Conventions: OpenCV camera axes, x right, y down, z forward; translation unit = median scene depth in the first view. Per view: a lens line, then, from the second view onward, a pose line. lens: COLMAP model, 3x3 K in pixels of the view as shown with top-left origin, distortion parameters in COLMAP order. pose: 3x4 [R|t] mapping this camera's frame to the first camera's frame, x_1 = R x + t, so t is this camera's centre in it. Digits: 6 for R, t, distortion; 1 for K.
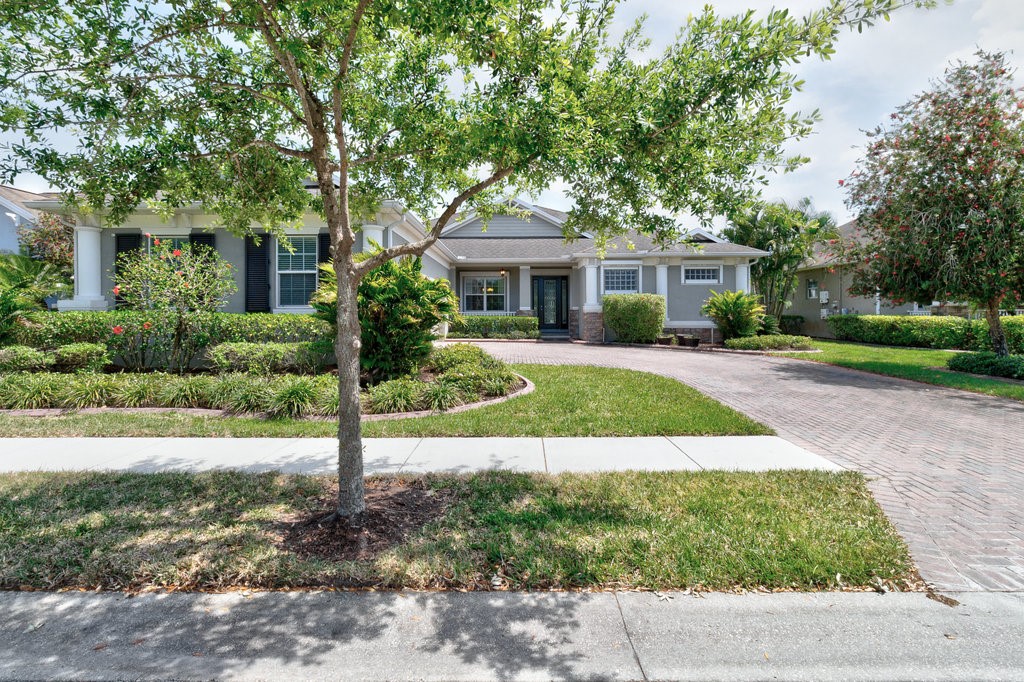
lens RADIAL K [[474.9, 0, 515.8], [0, 474.9, 310.7], [0, 0, 1]] dist [0.001323, 0.000139]
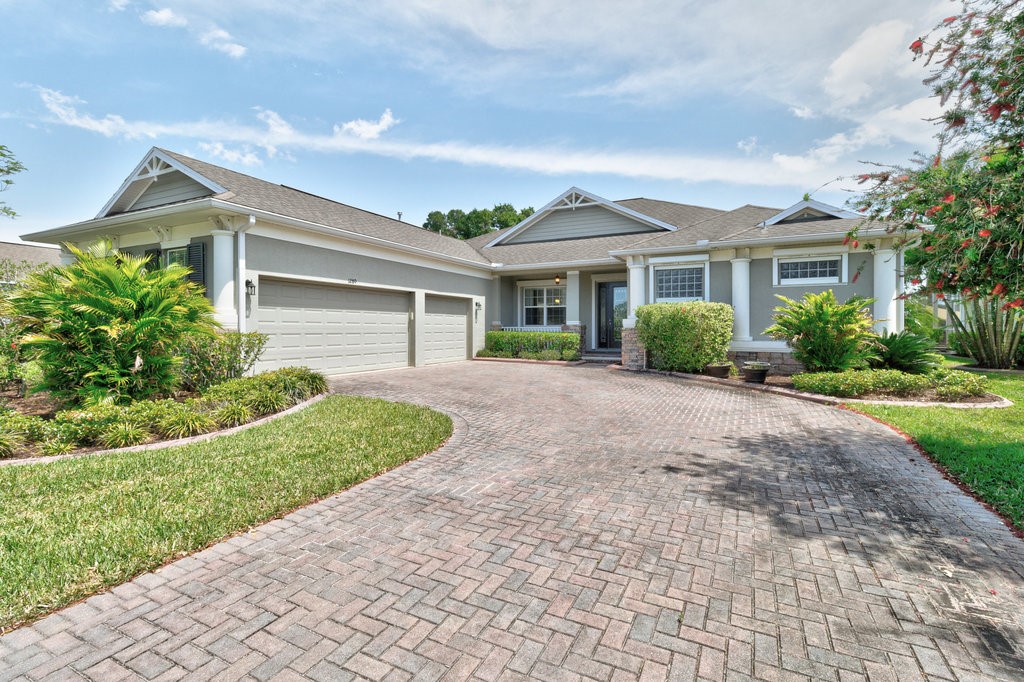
lens RADIAL K [[474.9, 0, 507.8], [0, 474.9, 334.1], [0, 0, 1]] dist [0.001323, 0.000139]
pose [[0.901283, 0.007862, -0.433160, 0.301662], [0.000586, 0.999812, 0.019365, -0.001474], [0.433231, -0.017707, 0.901109, 0.234868]]
